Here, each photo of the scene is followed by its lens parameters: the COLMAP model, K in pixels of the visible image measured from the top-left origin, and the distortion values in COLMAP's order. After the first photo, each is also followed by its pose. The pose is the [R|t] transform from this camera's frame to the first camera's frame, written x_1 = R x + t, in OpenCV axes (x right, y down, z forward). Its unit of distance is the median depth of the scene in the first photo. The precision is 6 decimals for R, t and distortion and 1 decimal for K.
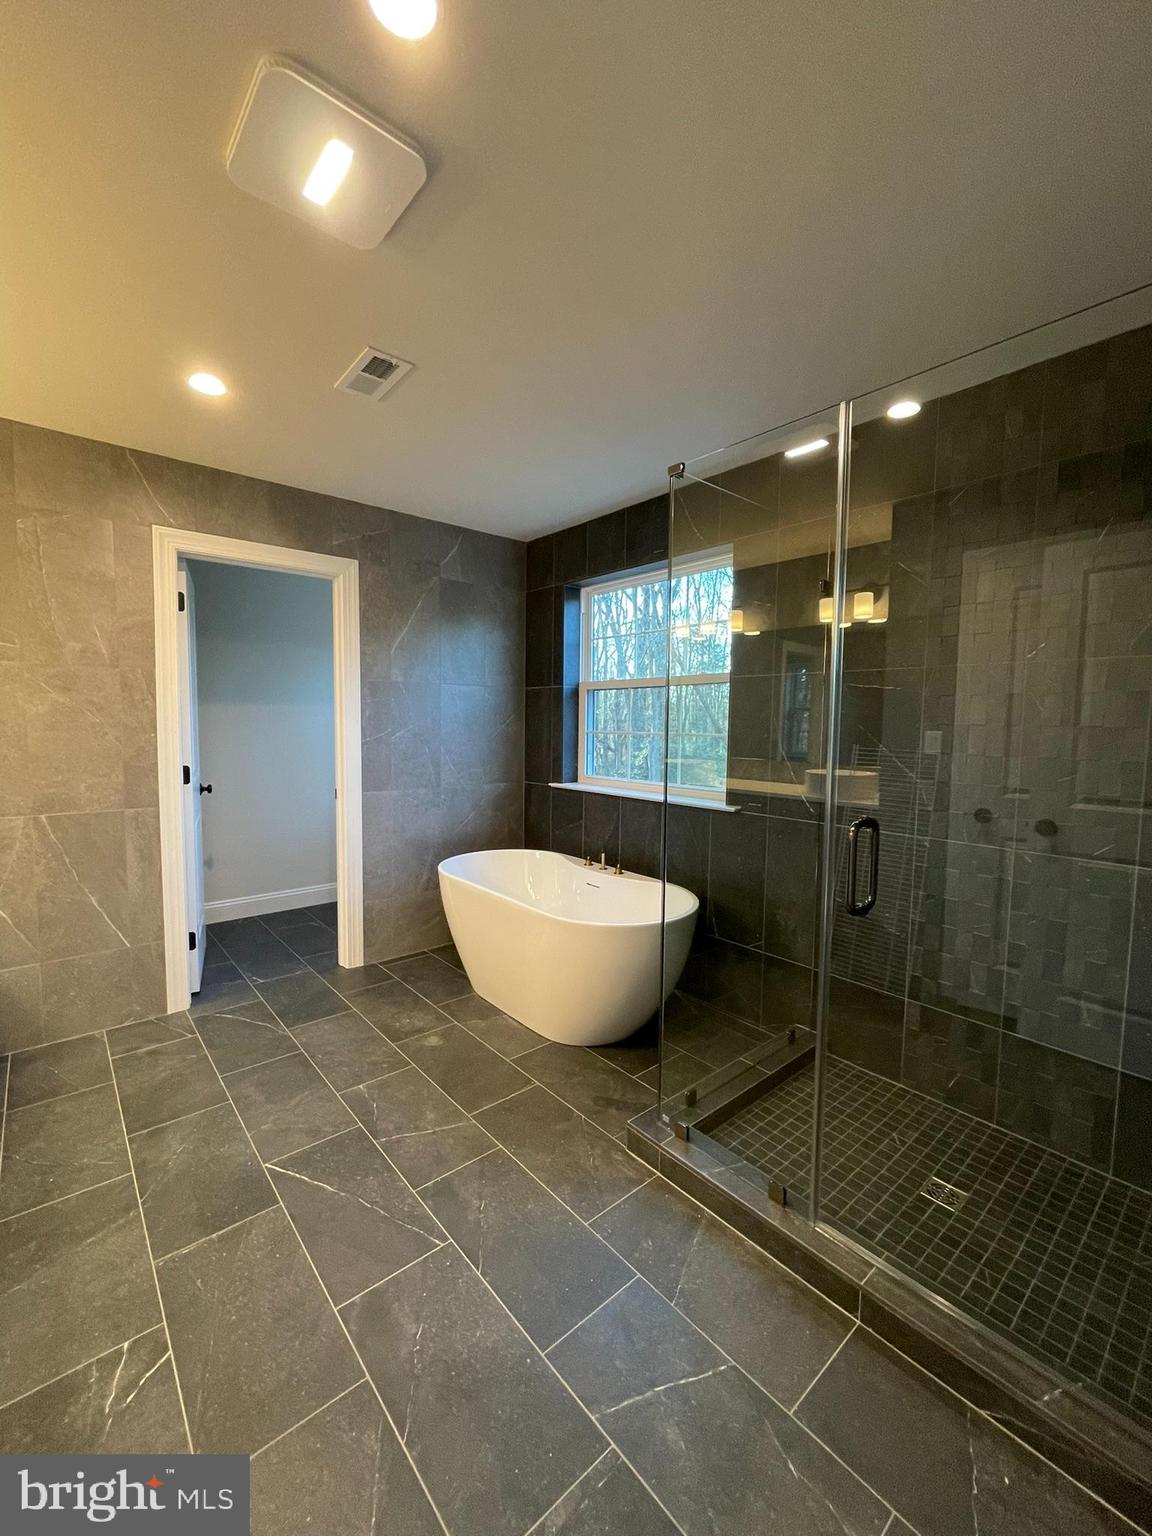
lens RADIAL K [[620.3, 0, 568.8], [0, 620.3, 770.8], [0, 0, 1]] dist [-0.008268, 0.001739]
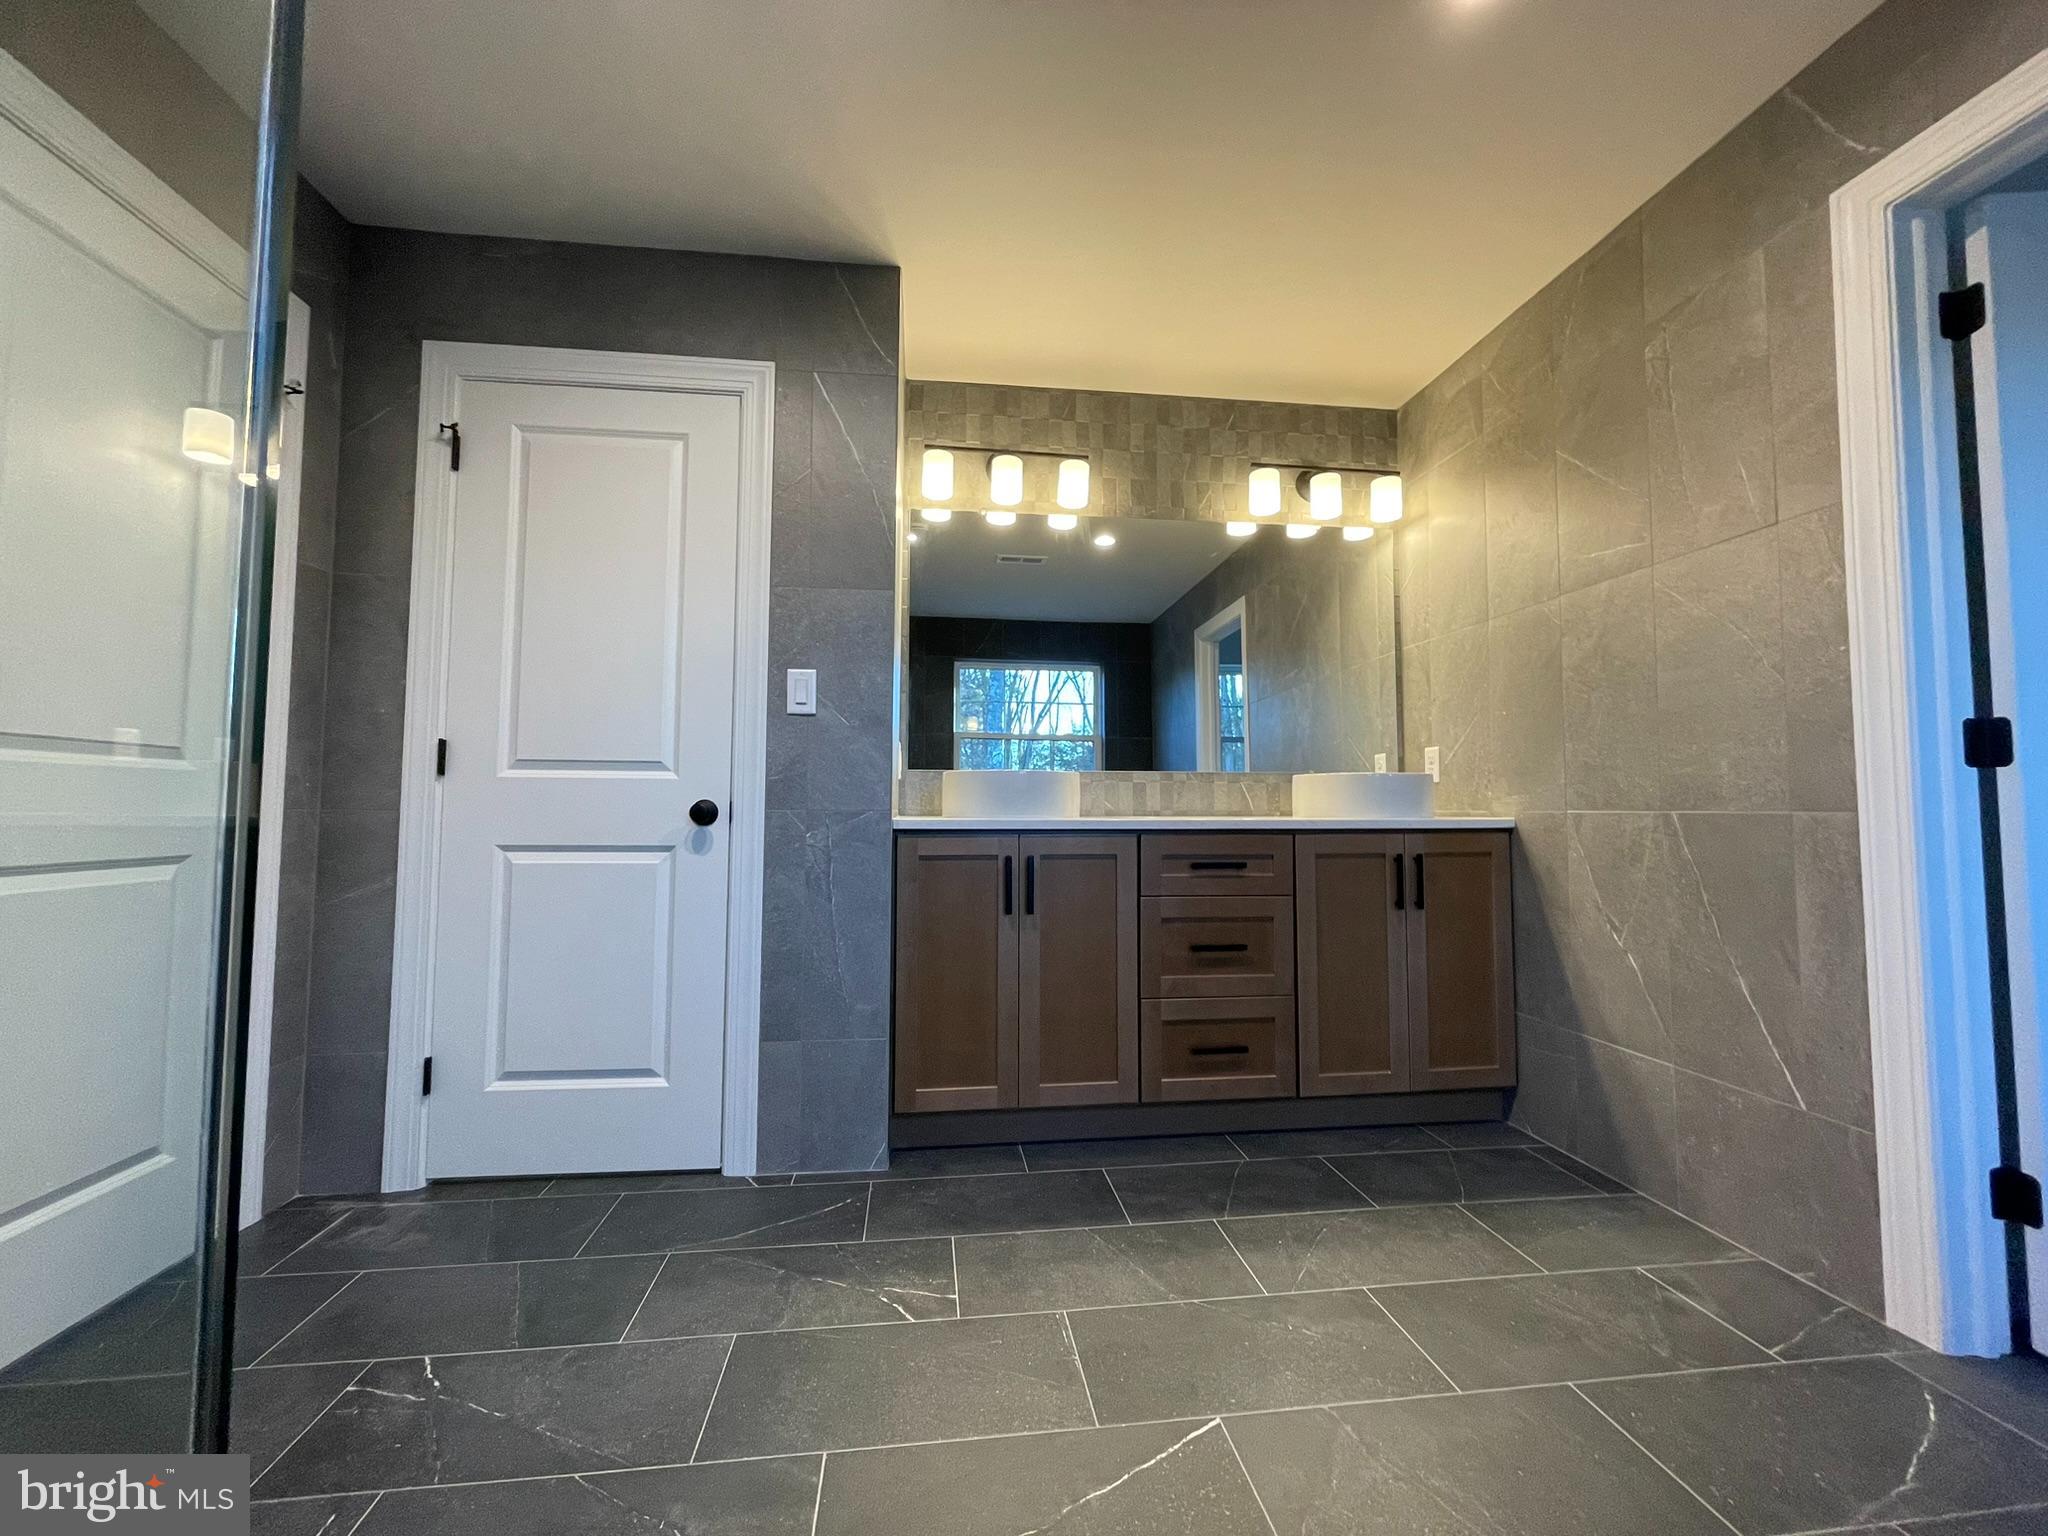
lens RADIAL K [[827.1, 0, 1021.5], [0, 827.1, 764.8], [0, 0, 1]] dist [-0.008268, 0.001739]
pose [[-0.546769, -0.052017, -0.835666, 0.148358], [-0.068631, 0.997494, -0.017185, 0.079965], [0.834466, 0.047956, -0.548969, 0.872114]]
